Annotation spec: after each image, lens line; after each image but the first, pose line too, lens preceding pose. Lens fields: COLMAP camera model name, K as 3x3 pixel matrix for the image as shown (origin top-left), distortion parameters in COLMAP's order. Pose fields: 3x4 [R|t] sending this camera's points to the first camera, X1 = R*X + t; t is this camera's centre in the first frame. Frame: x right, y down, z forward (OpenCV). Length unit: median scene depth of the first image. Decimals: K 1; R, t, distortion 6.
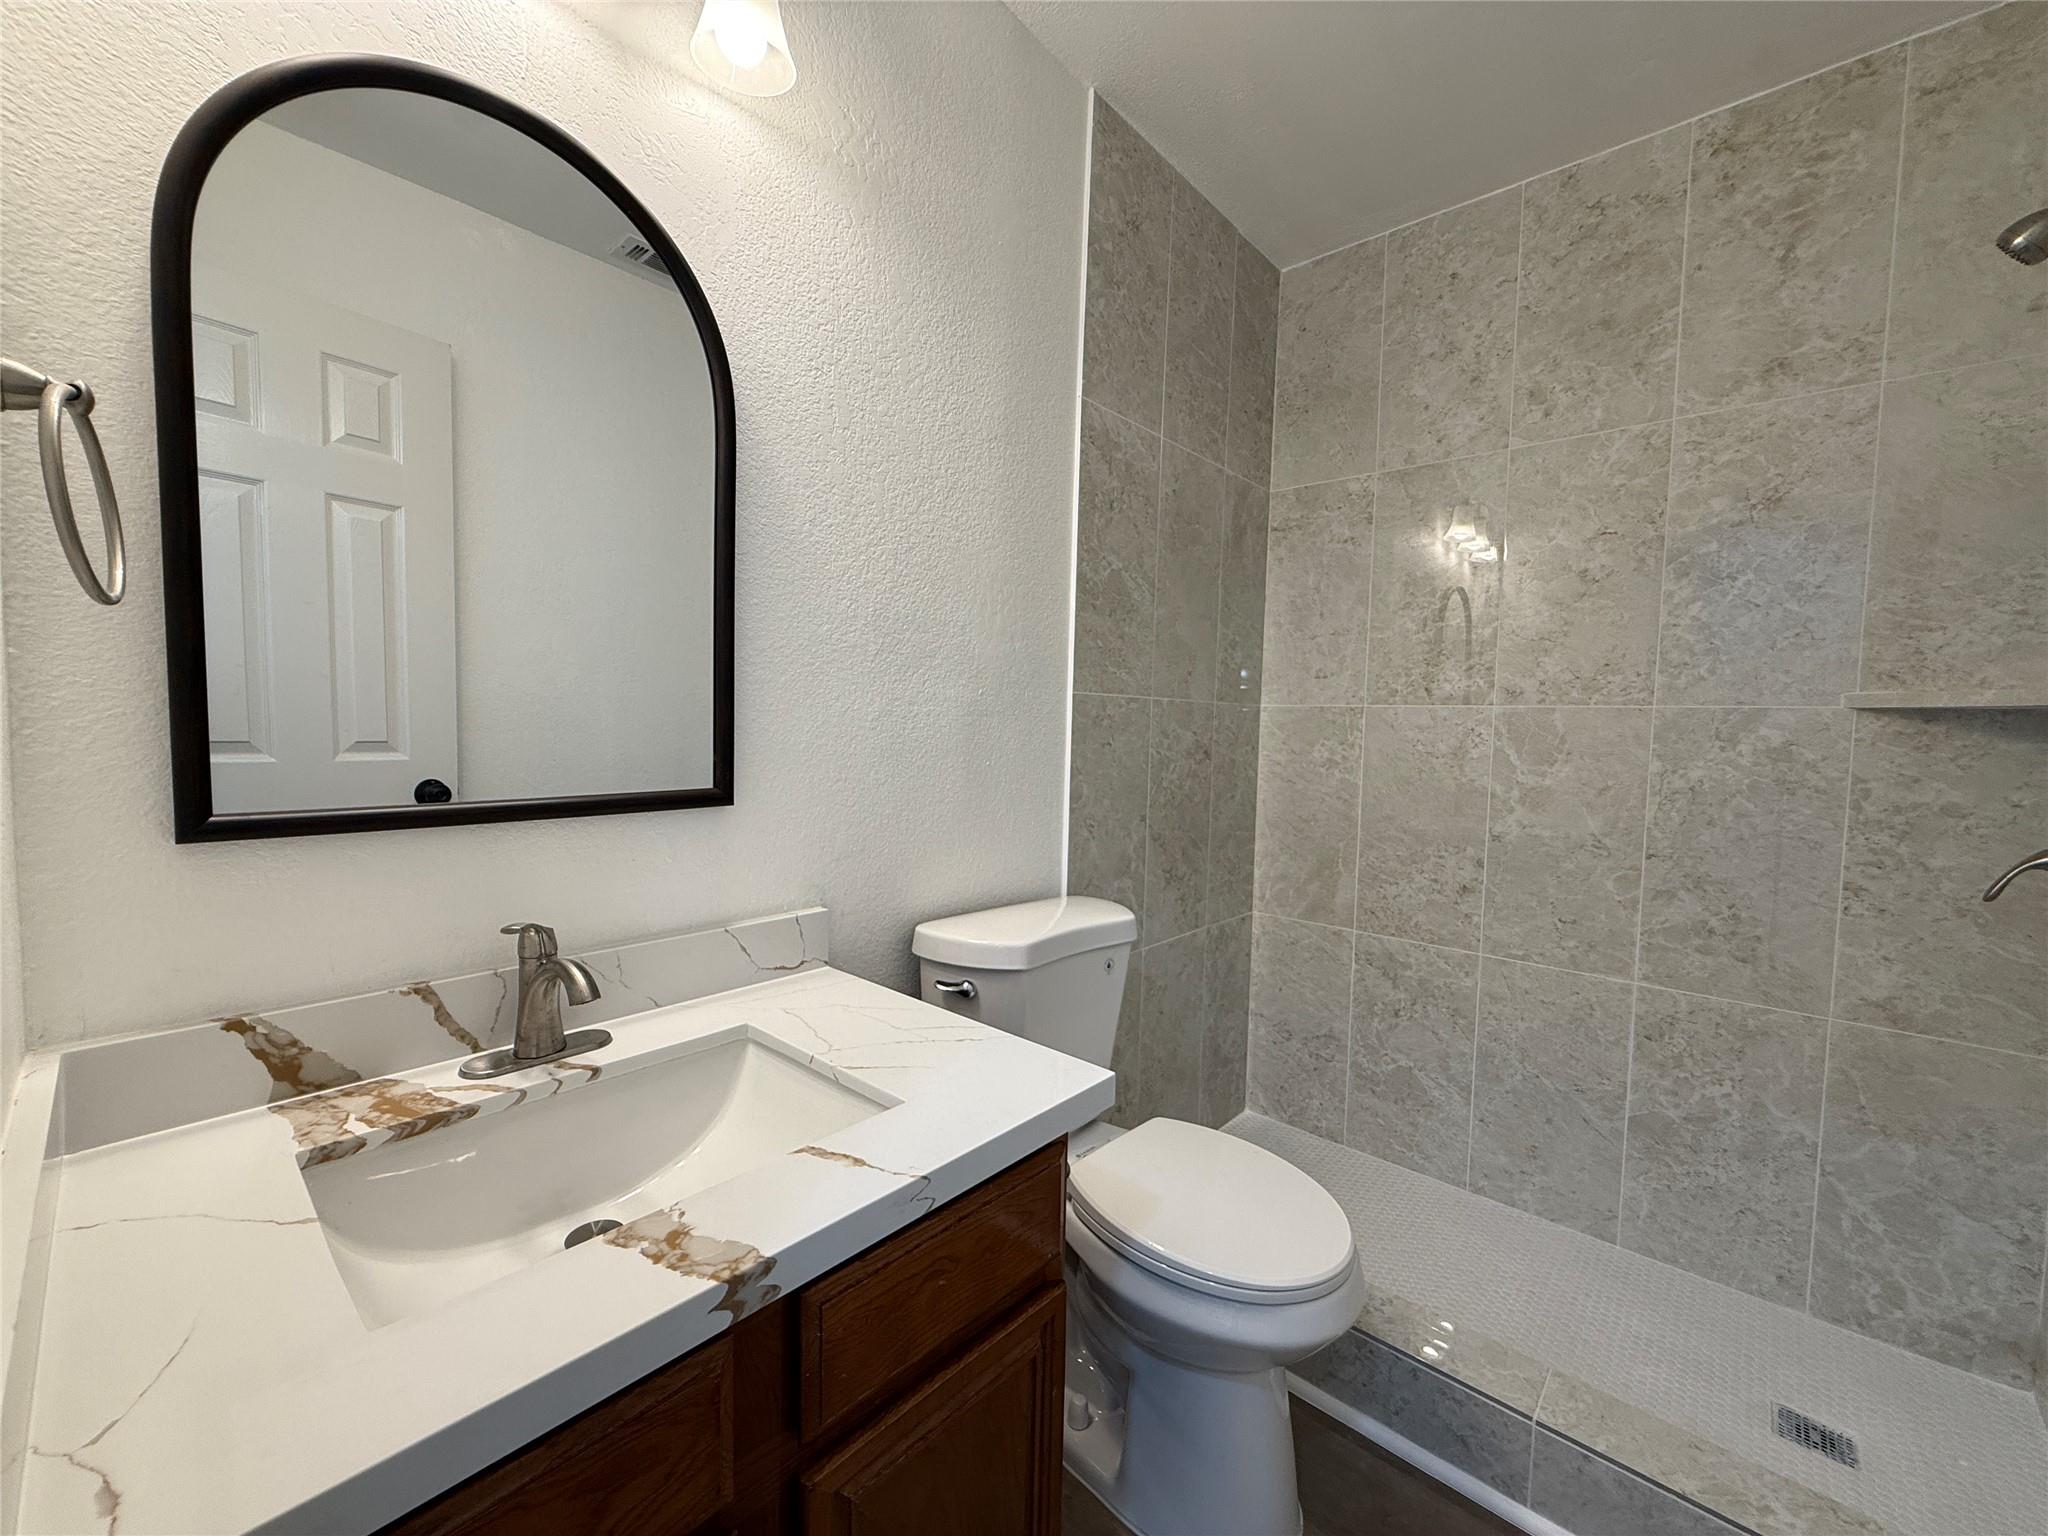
lens RADIAL K [[813.8, 0, 1020.2], [0, 813.8, 770.1], [0, 0, 1]] dist [-0.003059, 0.000170]
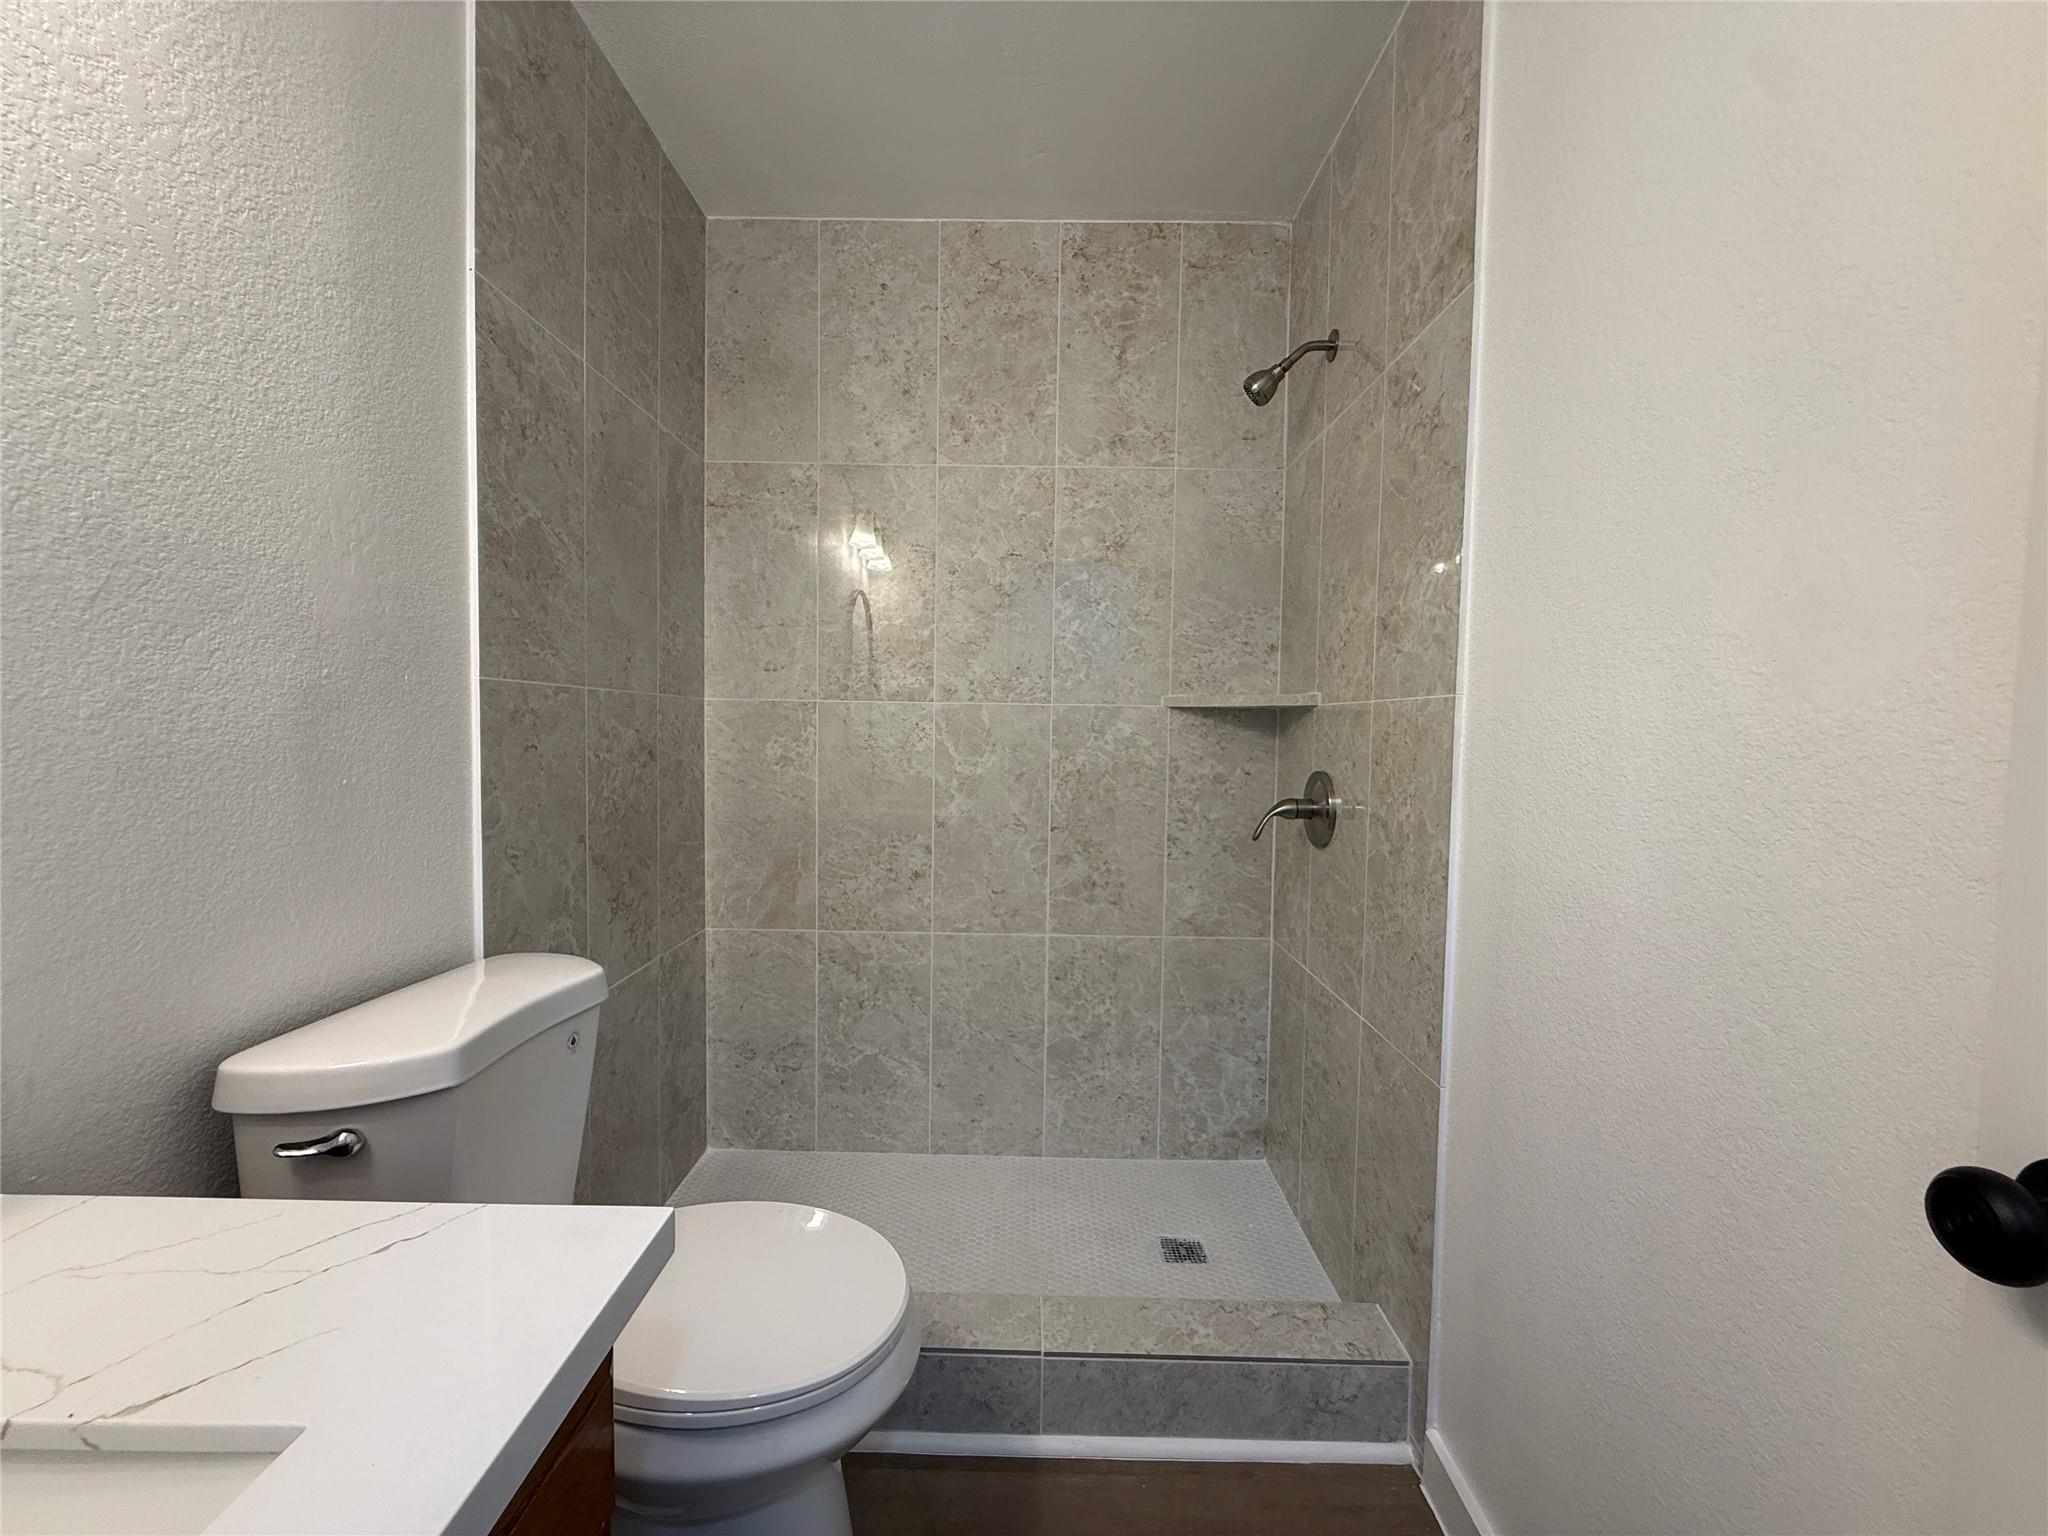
lens RADIAL K [[813.8, 0, 1020.2], [0, 813.8, 770.1], [0, 0, 1]] dist [-0.003059, 0.000170]
pose [[0.746650, -0.044845, 0.663704, -0.057958], [0.039906, 0.998948, 0.022604, -0.009699], [-0.664019, 0.009609, 0.747654, 0.129077]]
